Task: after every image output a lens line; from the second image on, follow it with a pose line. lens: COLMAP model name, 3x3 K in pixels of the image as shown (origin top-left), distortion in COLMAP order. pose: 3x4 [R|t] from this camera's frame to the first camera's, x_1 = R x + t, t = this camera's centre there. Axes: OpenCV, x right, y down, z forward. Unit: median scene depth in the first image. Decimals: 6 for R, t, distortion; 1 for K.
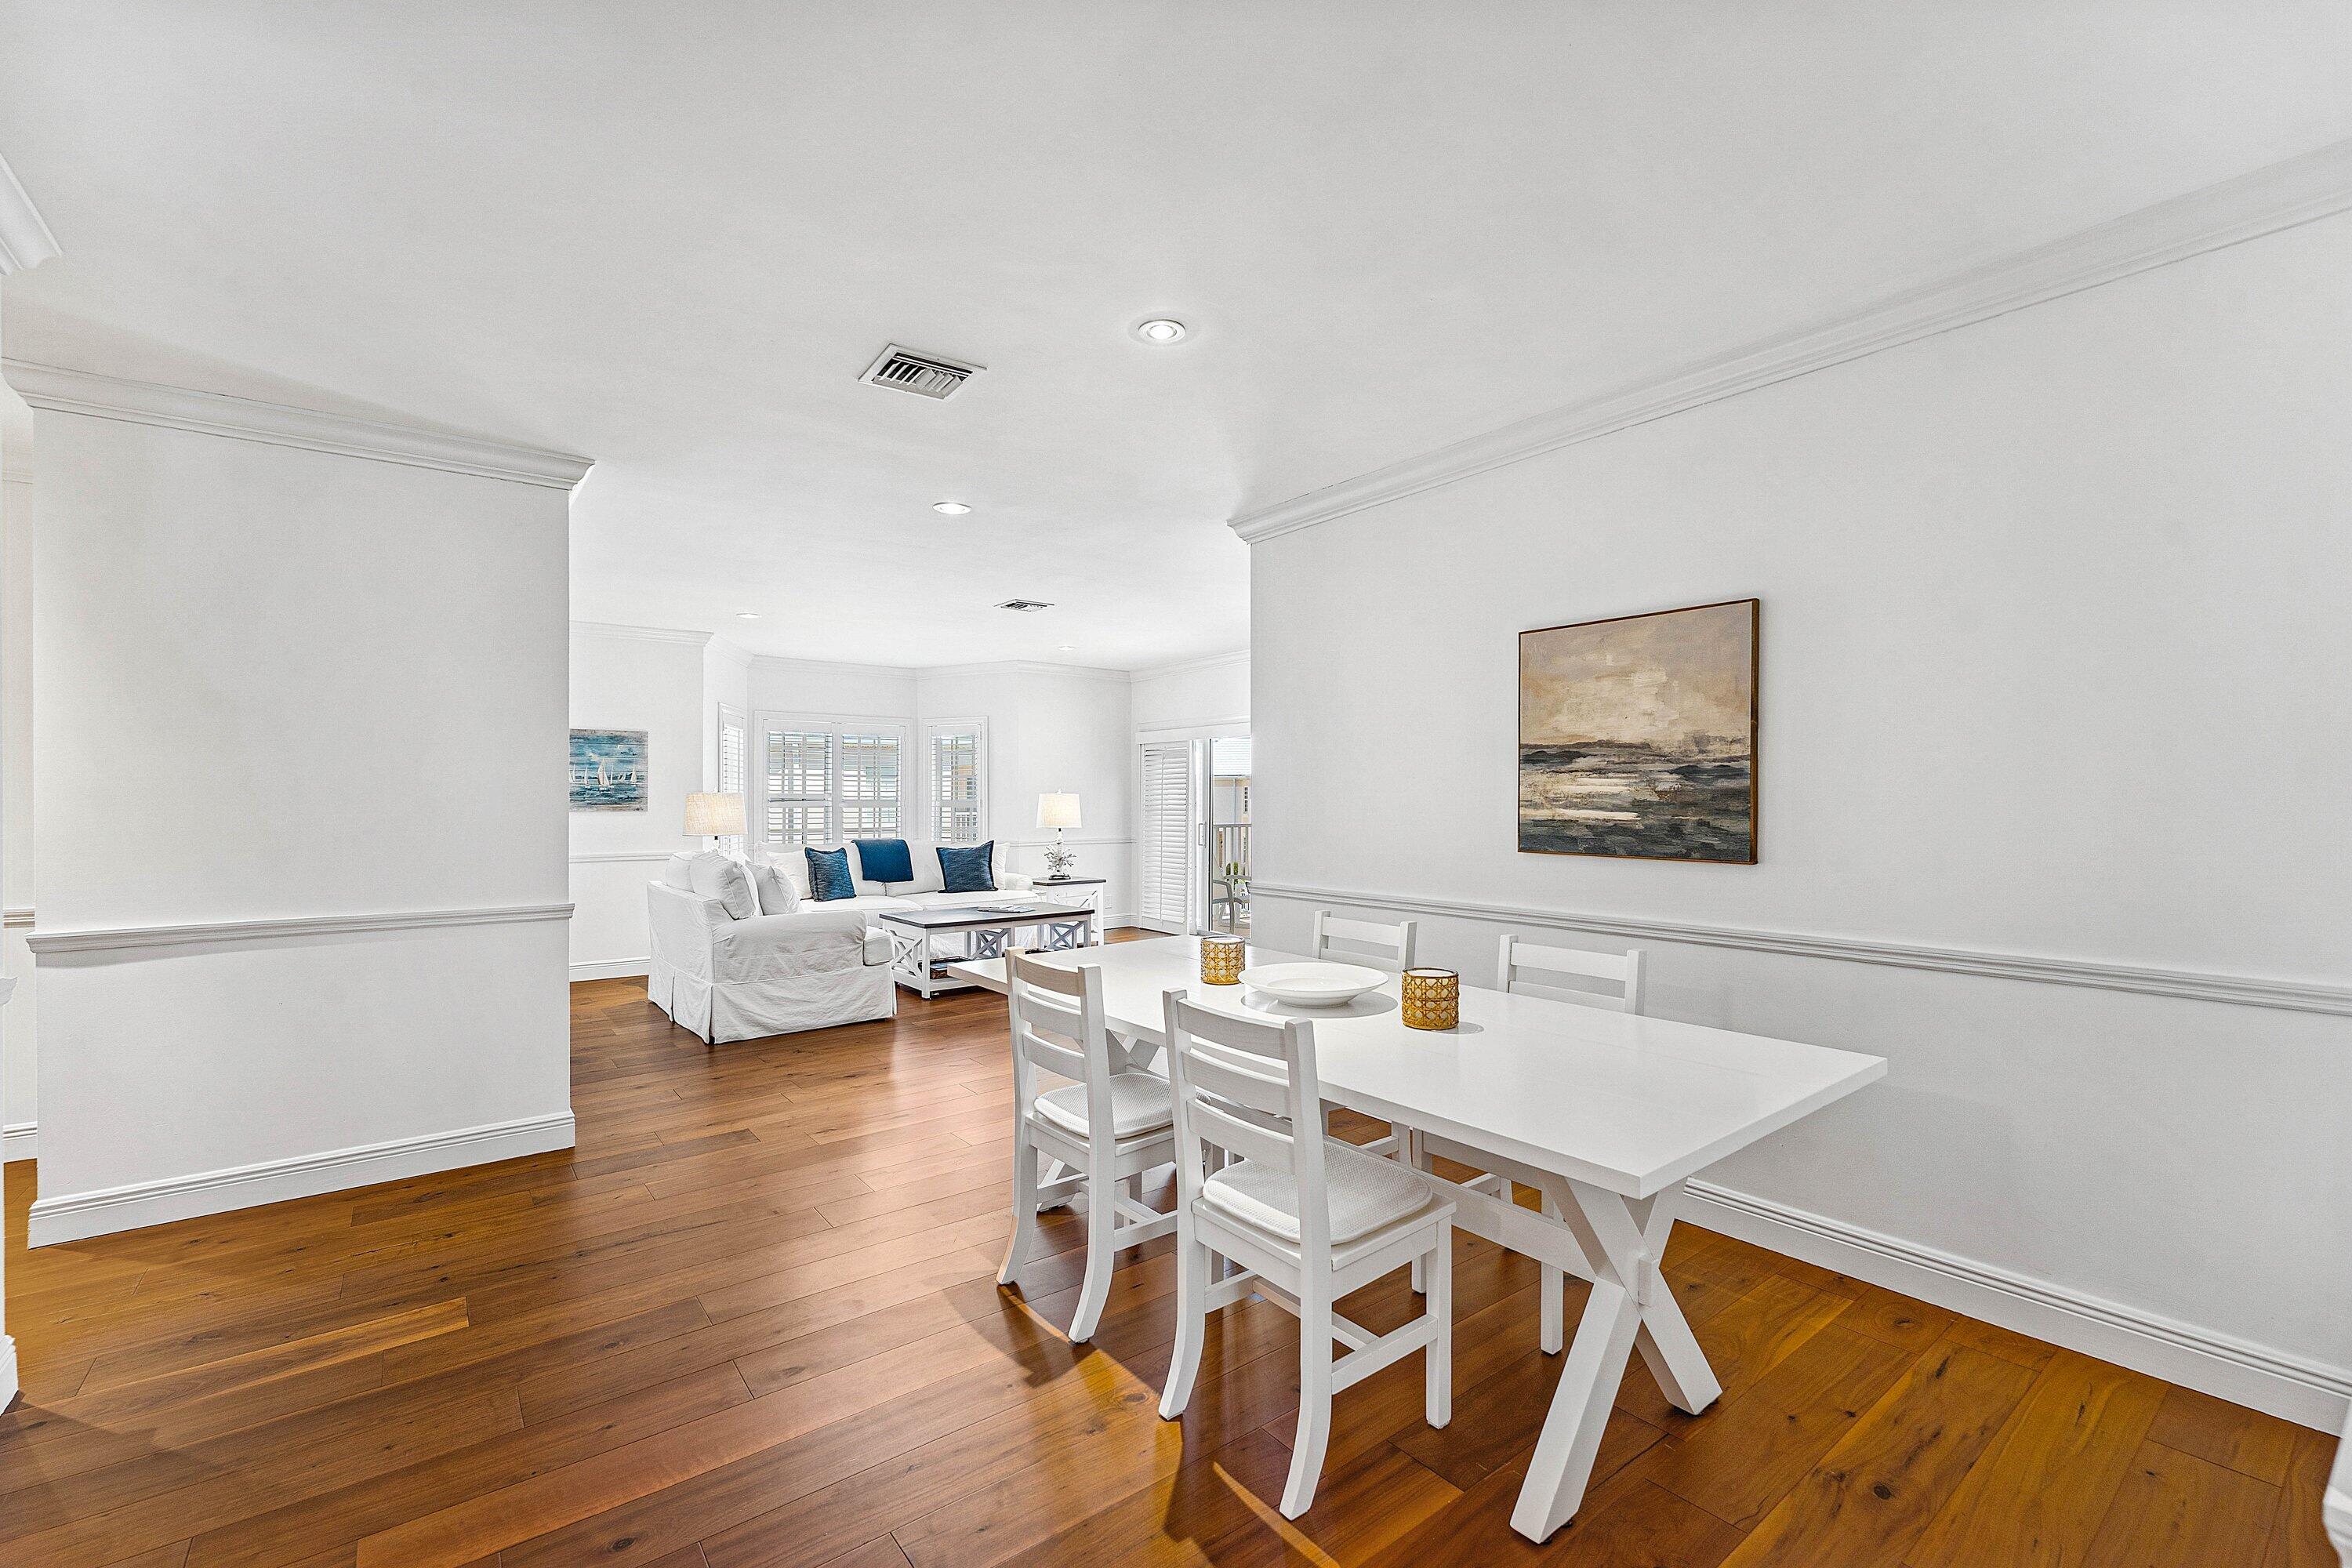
lens RADIAL K [[974.6, 0, 1165.2], [0, 974.6, 815.6], [0, 0, 1]] dist [0.000097, 0.000042]
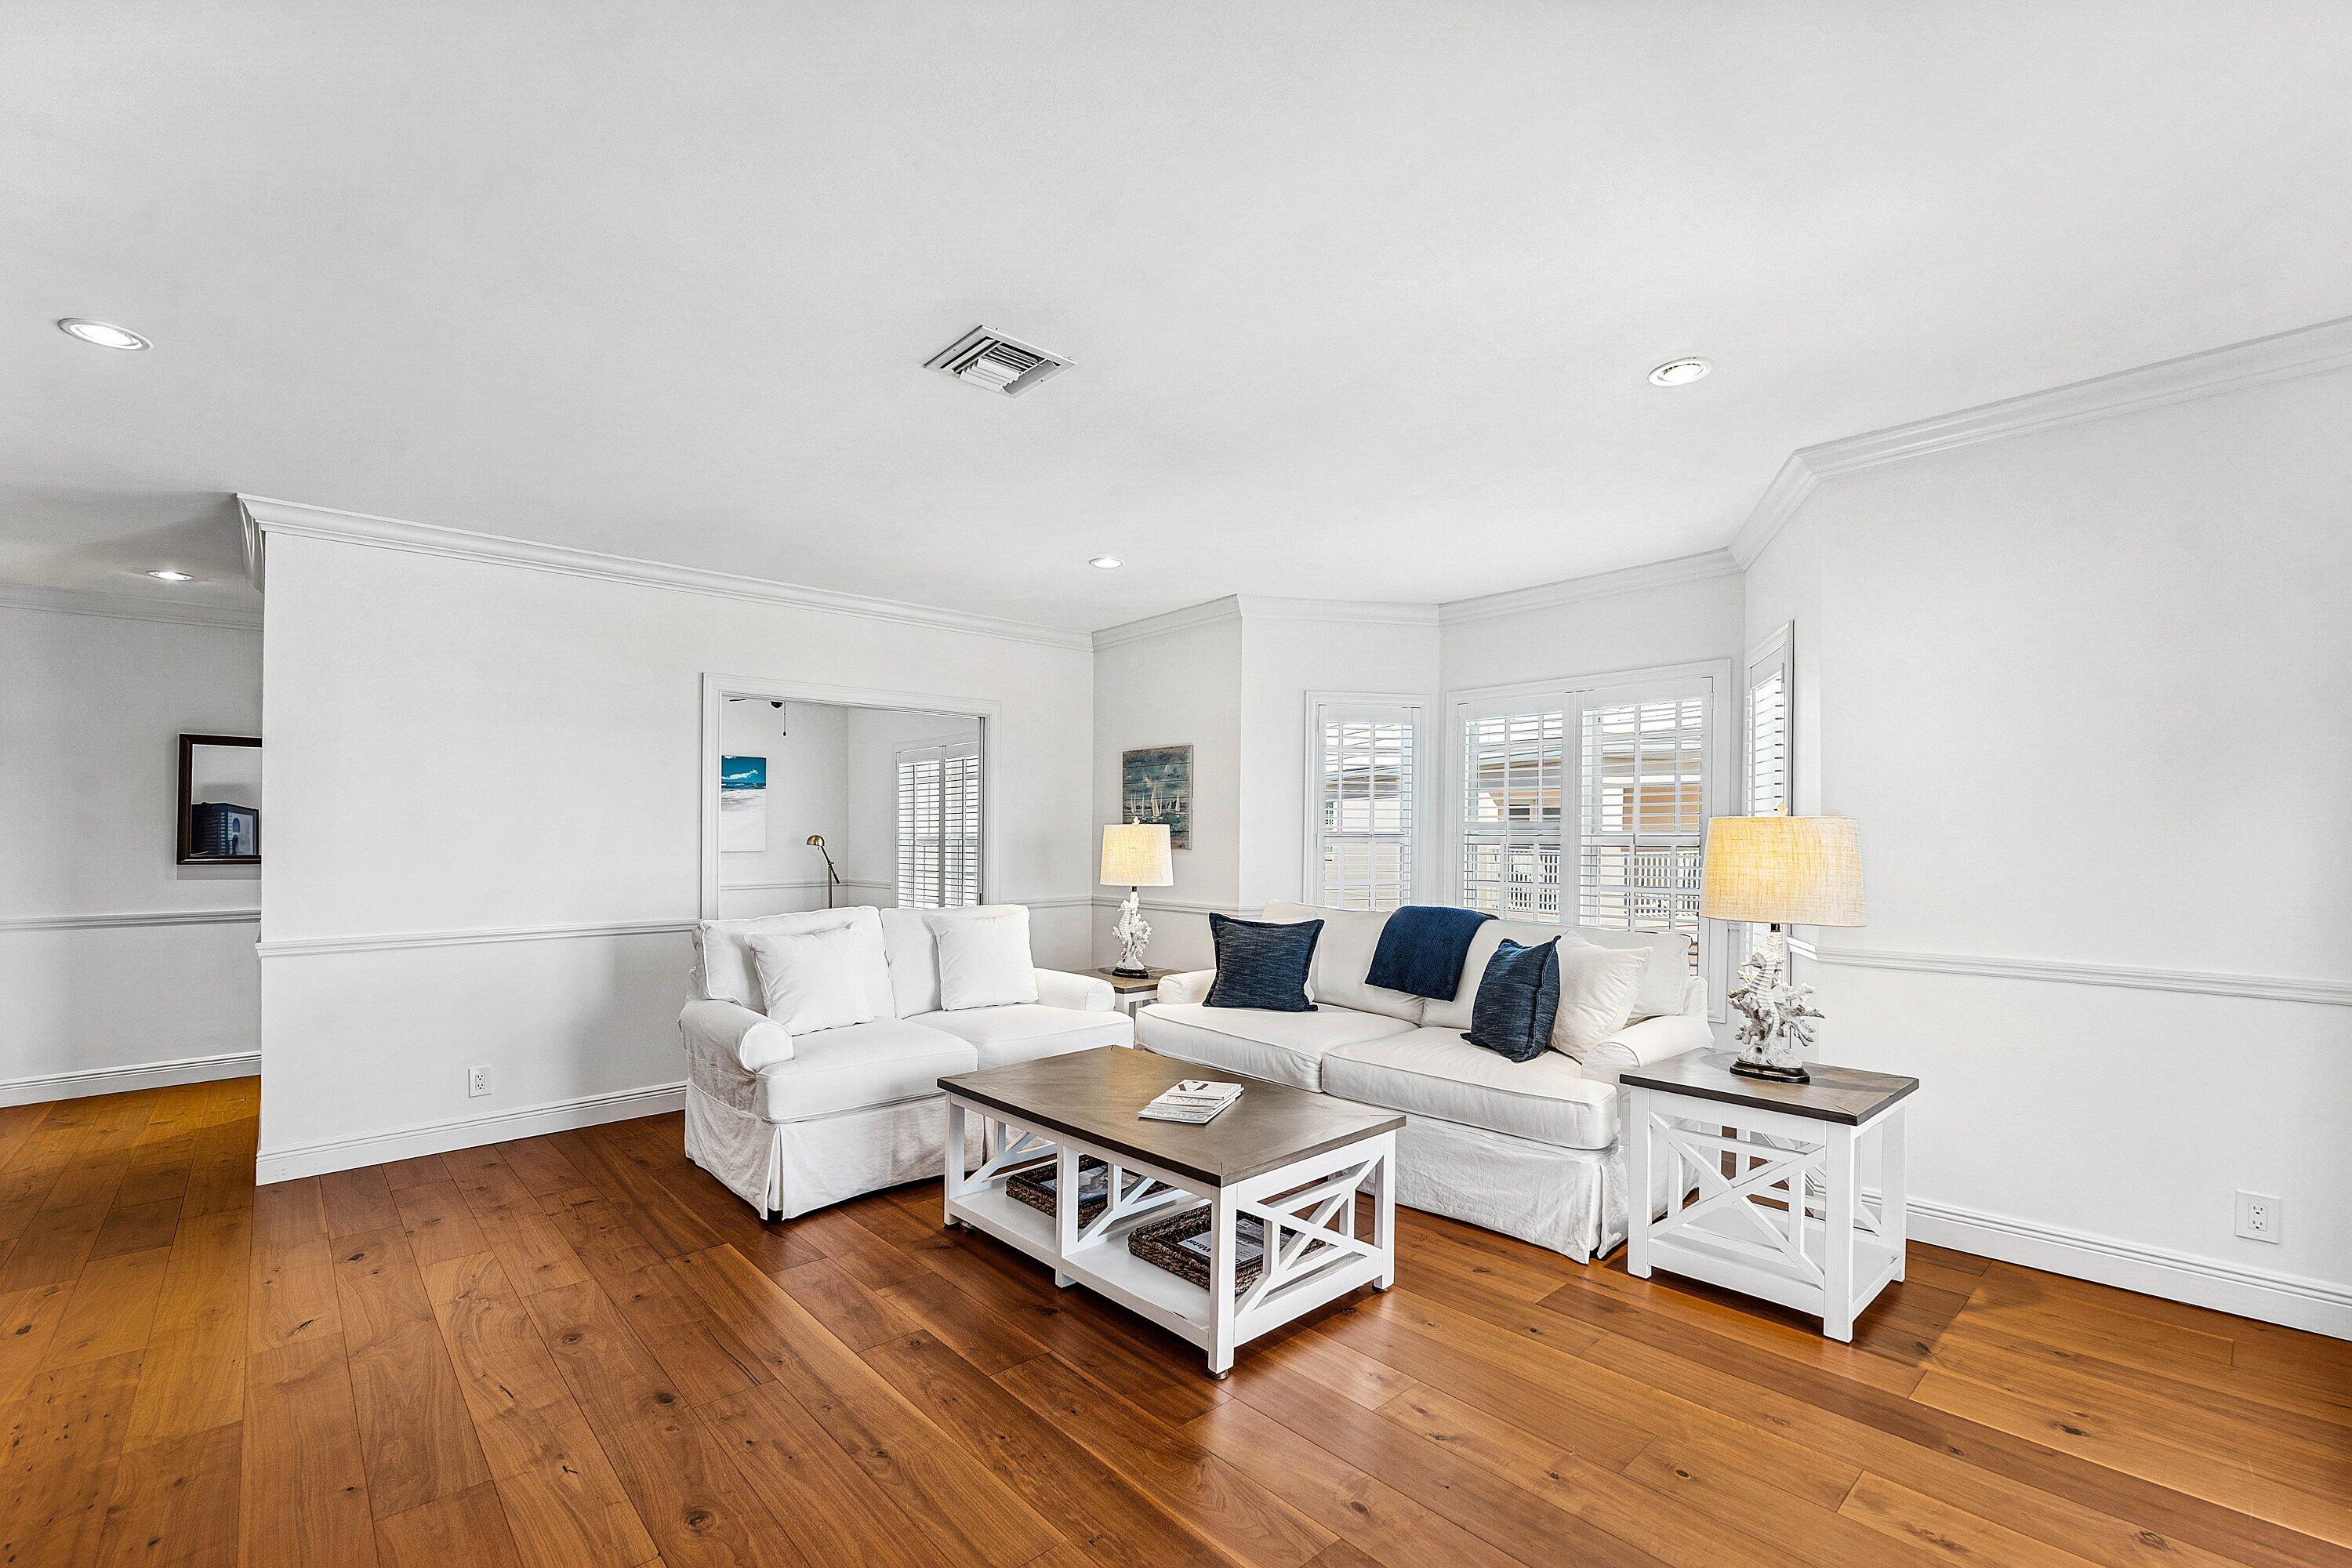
lens RADIAL K [[974.6, 0, 1165.2], [0, 974.6, 815.6], [0, 0, 1]] dist [0.000097, 0.000042]
pose [[0.100235, -0.015403, -0.994845, 0.242716], [-0.014650, 0.999749, -0.016955, -0.017339], [0.994856, 0.016274, 0.099985, 0.919879]]
